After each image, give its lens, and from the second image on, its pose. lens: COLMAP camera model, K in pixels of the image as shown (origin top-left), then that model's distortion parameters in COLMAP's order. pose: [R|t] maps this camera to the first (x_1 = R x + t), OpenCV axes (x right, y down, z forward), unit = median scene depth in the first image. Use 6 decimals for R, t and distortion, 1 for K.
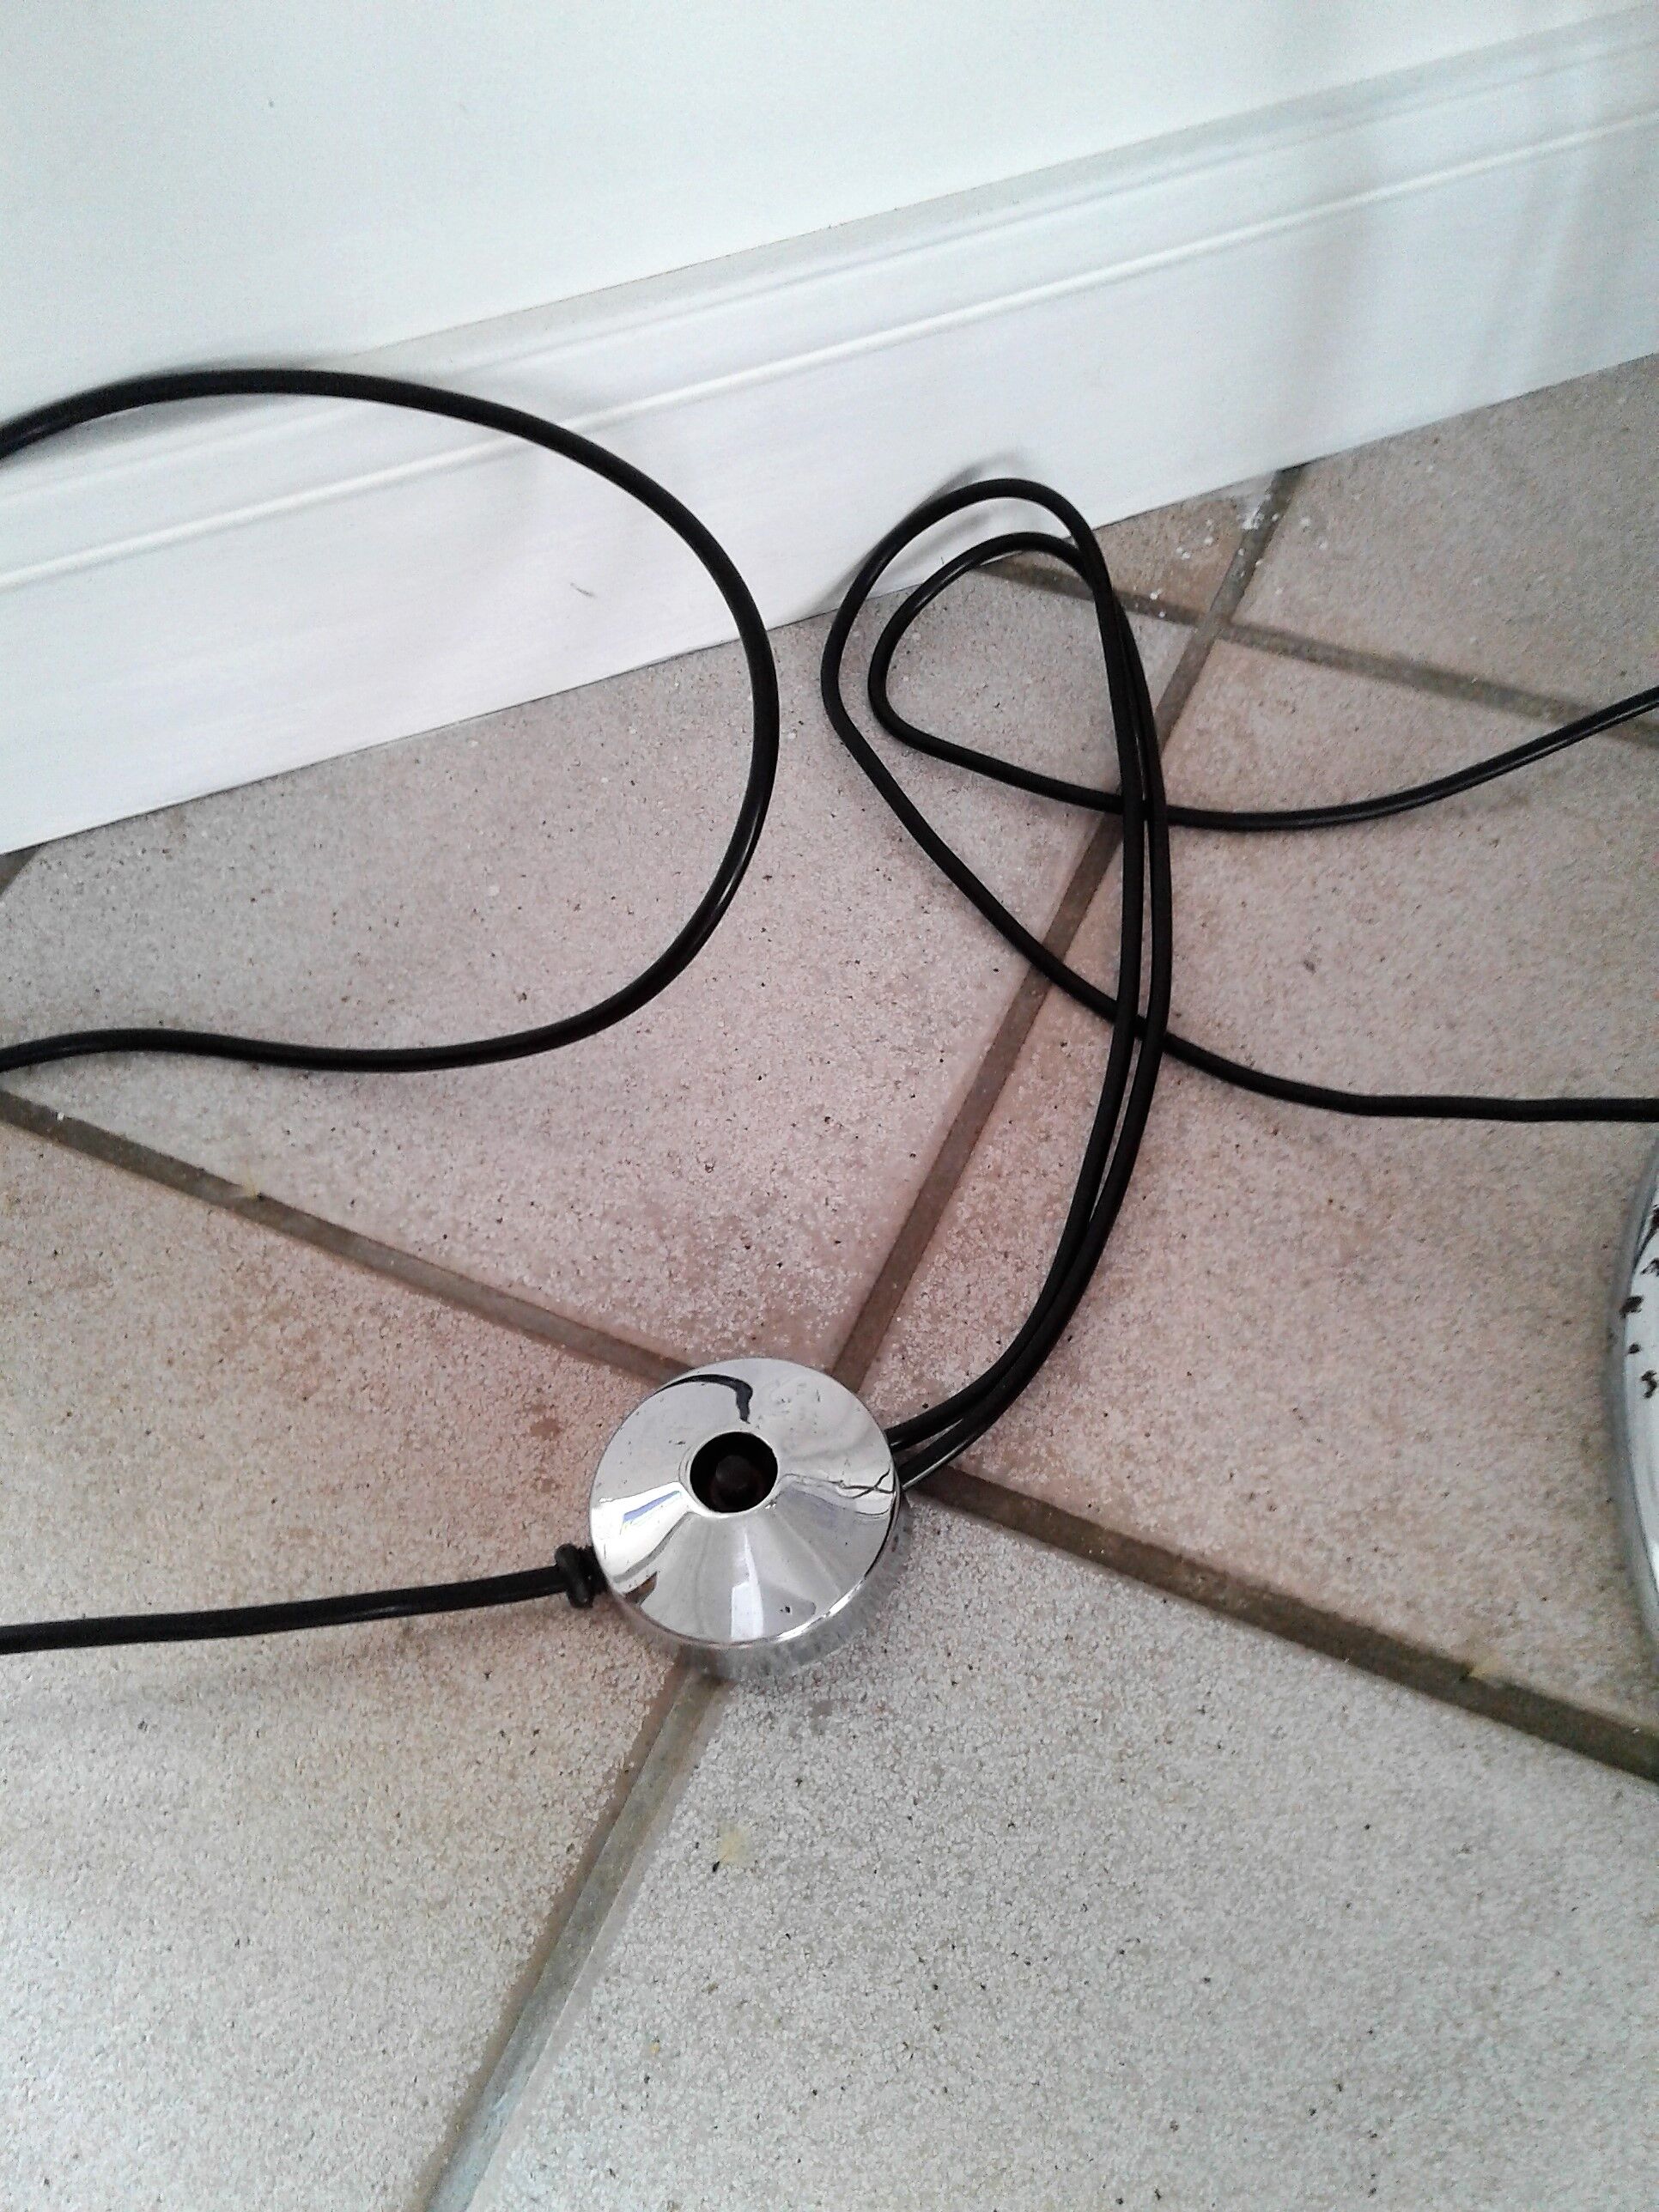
lens RADIAL K [[2059.7, 0, 832.3], [0, 2059.7, 1099.6], [0, 0, 1]] dist [0.030141, 0.000000]
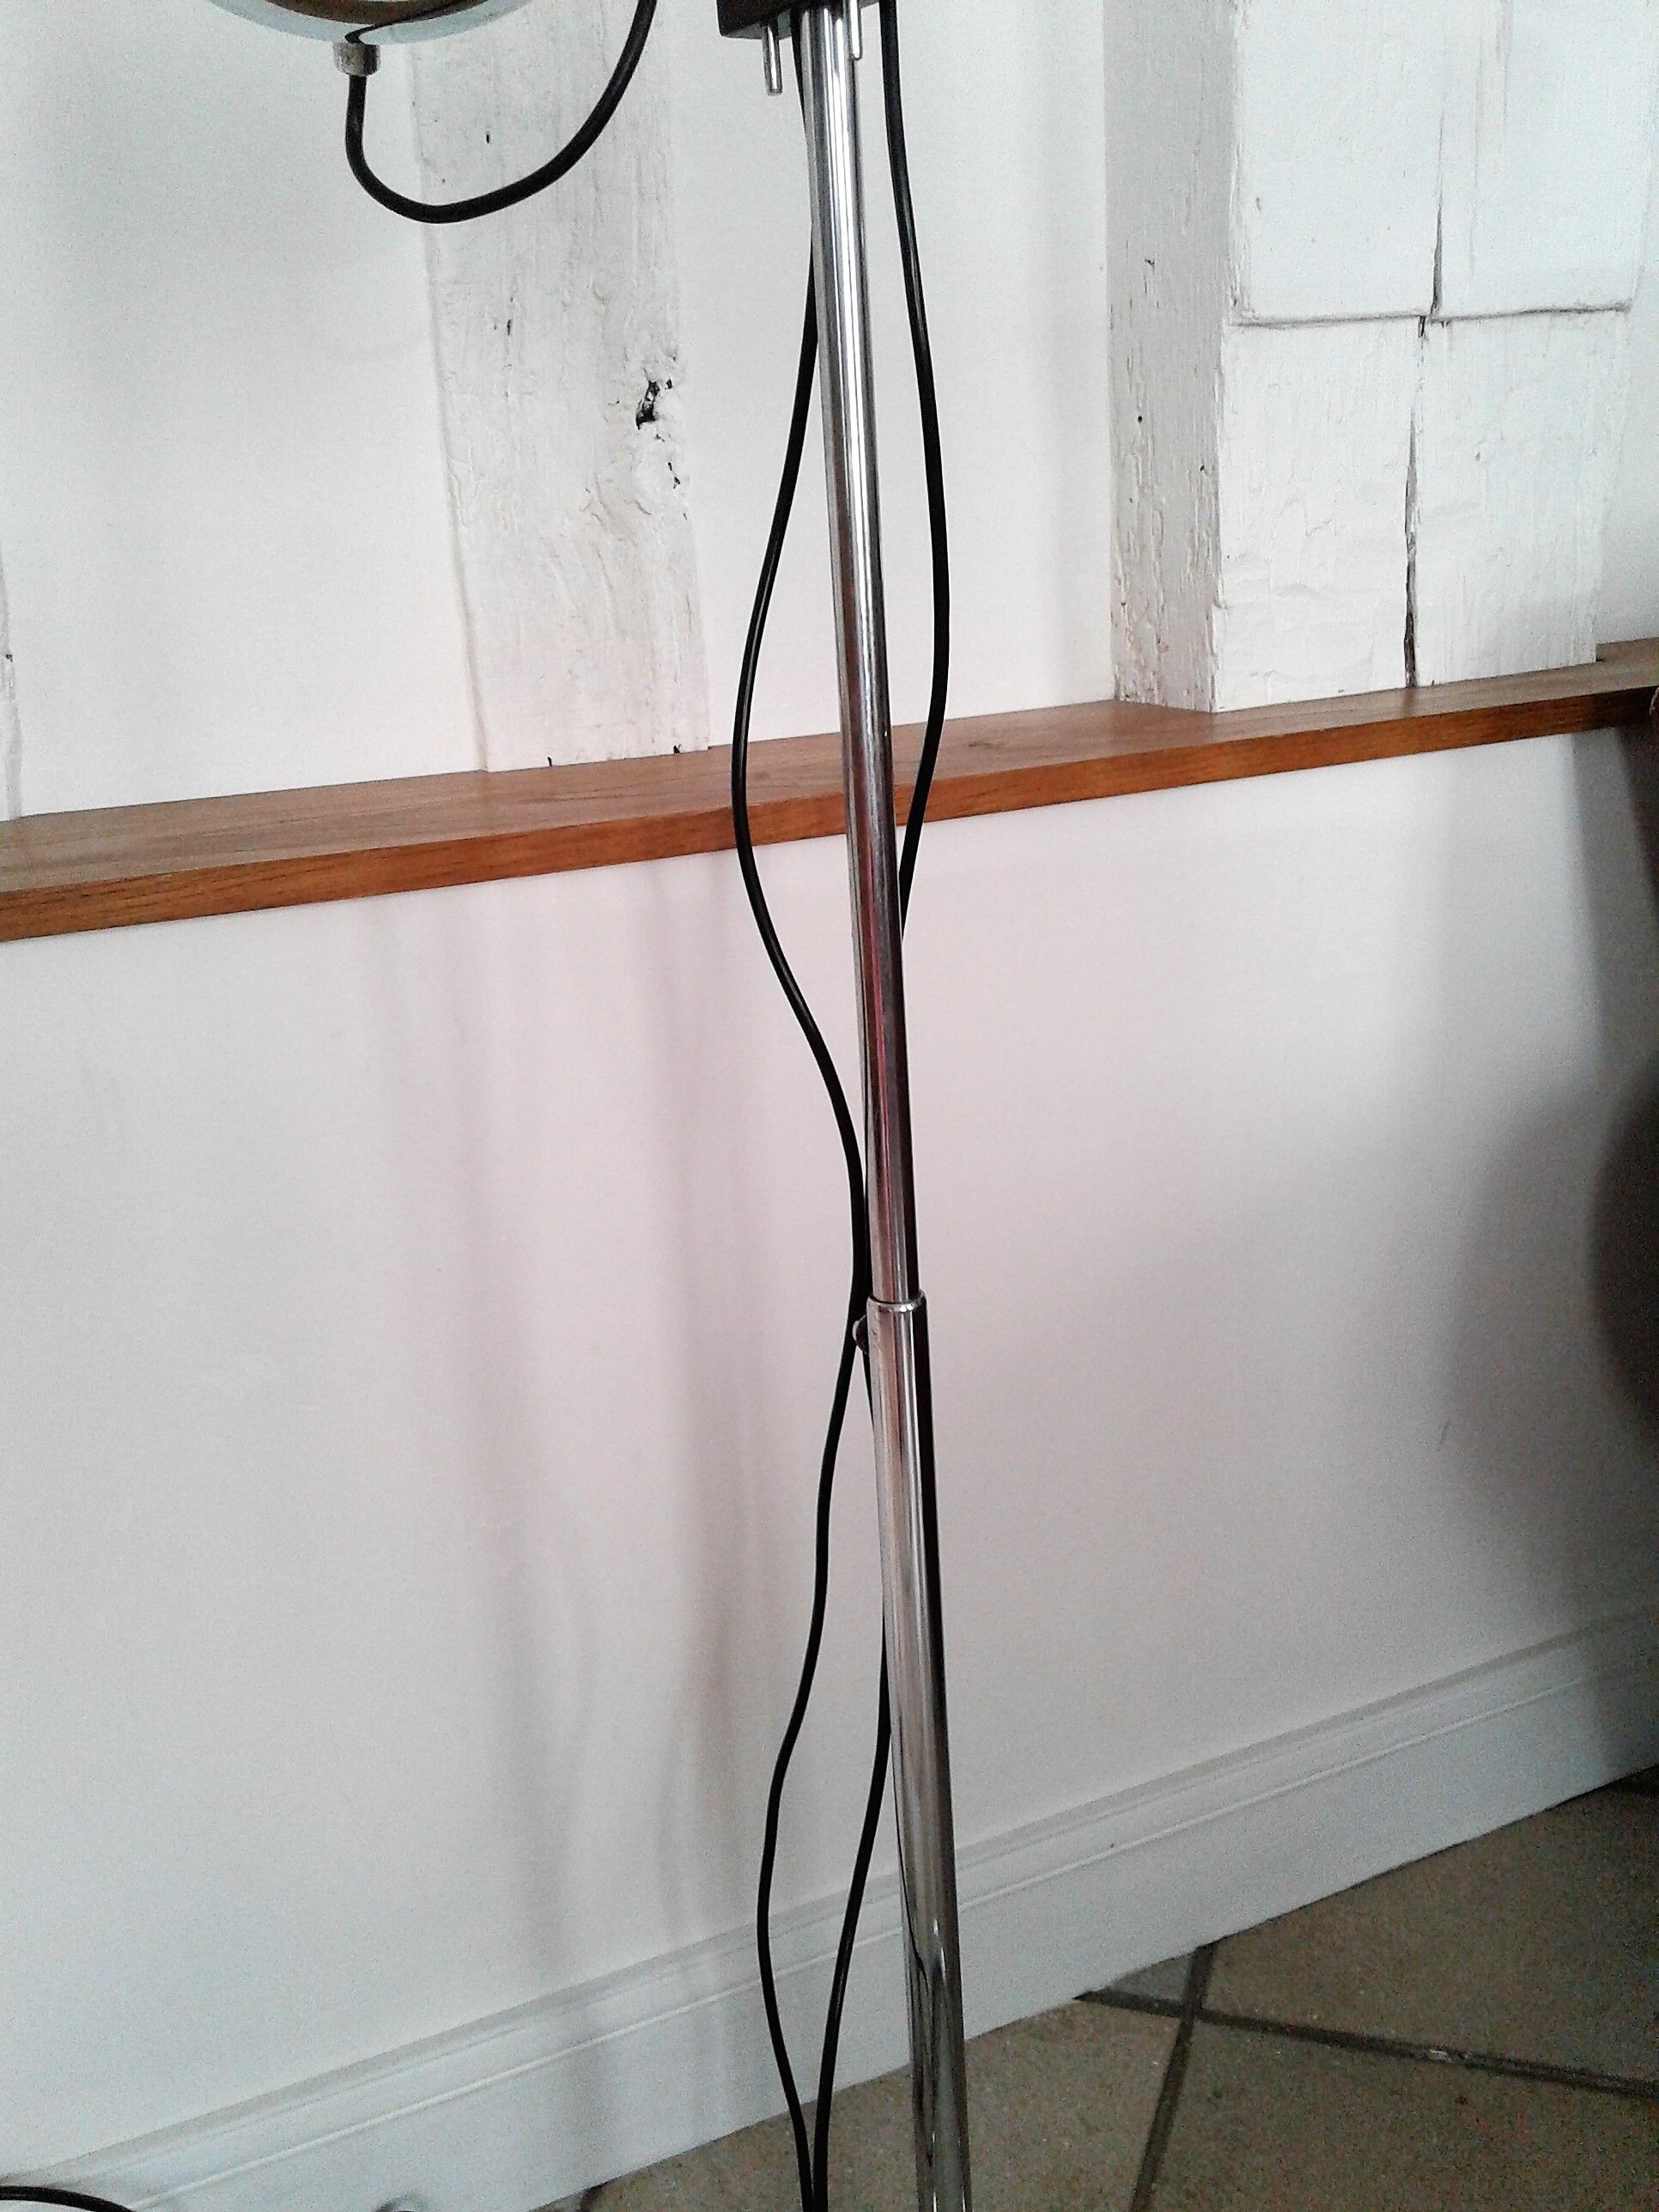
lens RADIAL K [[2059.7, 0, 815.1], [0, 2059.7, 1111.0], [0, 0, 1]] dist [0.030141, 0.000000]
pose [[0.997757, -0.050327, 0.044128, 0.422998], [0.066933, 0.747880, -0.660451, 0.198671], [0.000236, 0.661923, 0.749572, -1.001333]]
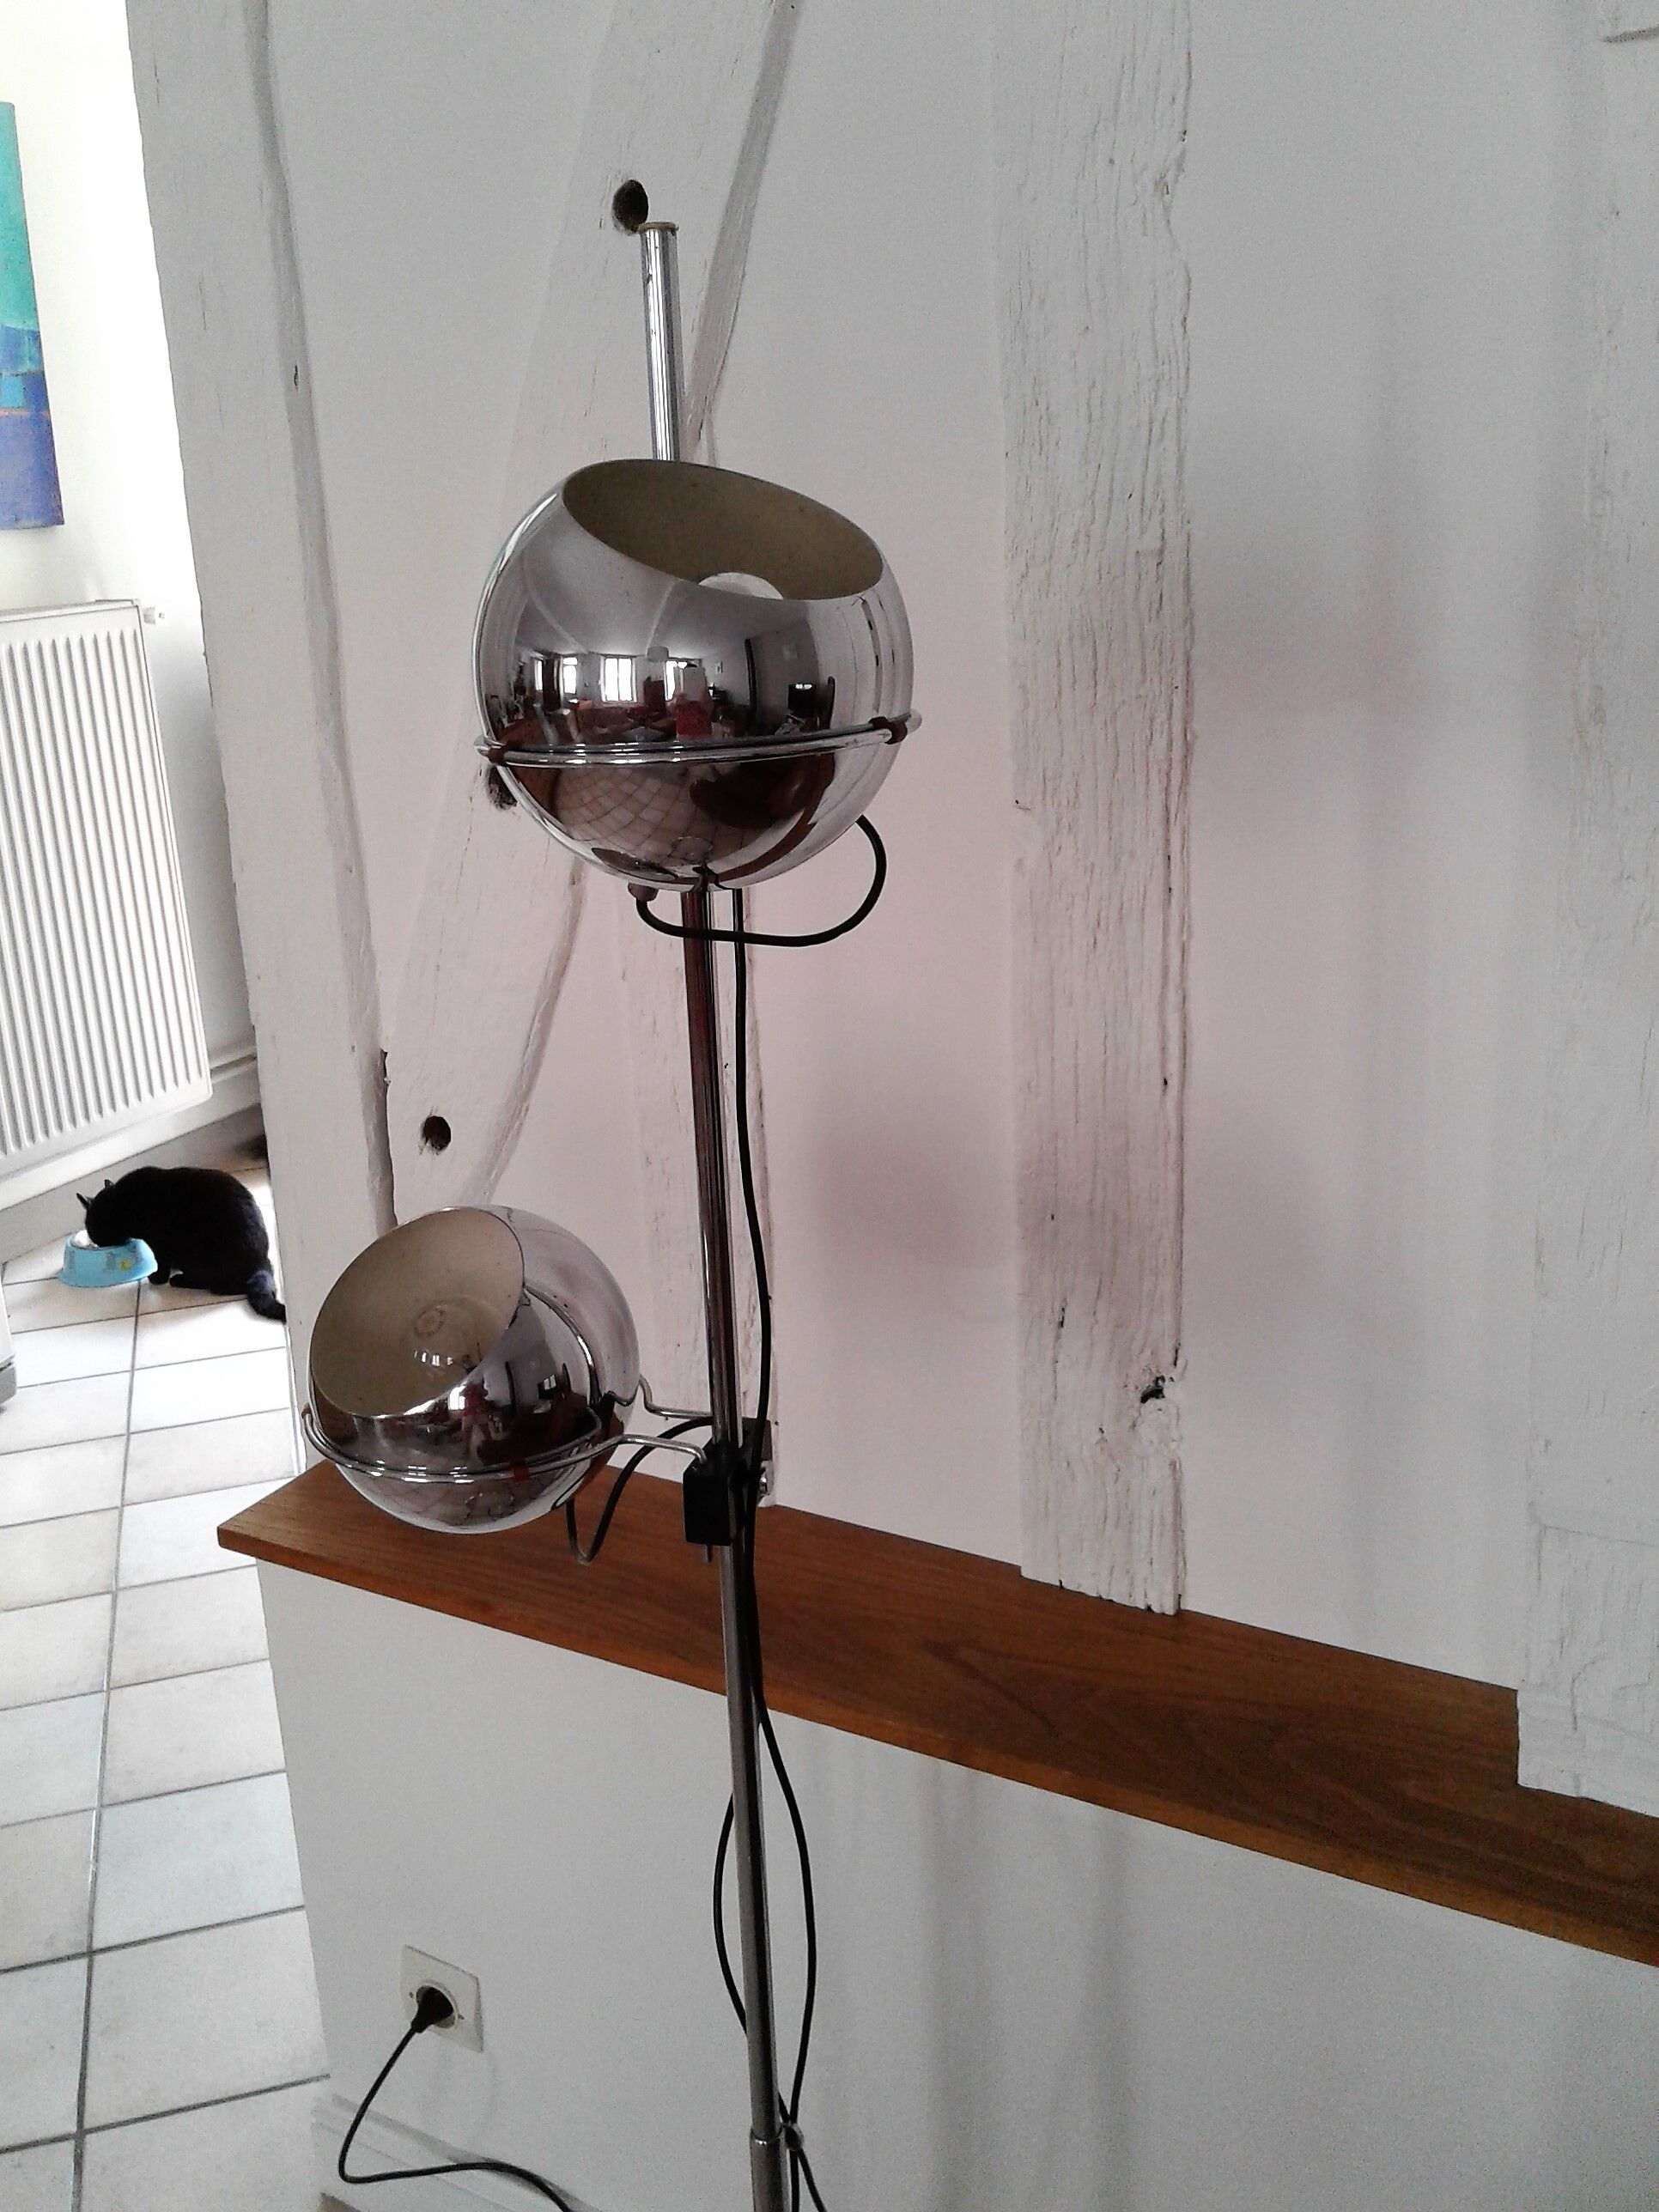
lens RADIAL K [[2059.7, 0, 840.0], [0, 2059.7, 1103.1], [0, 0, 1]] dist [0.030141, 0.000000]
pose [[0.633145, 0.234247, -0.737737, 2.034289], [-0.639988, 0.694515, -0.328732, -0.709057], [0.435365, 0.680278, 0.589644, -2.008939]]
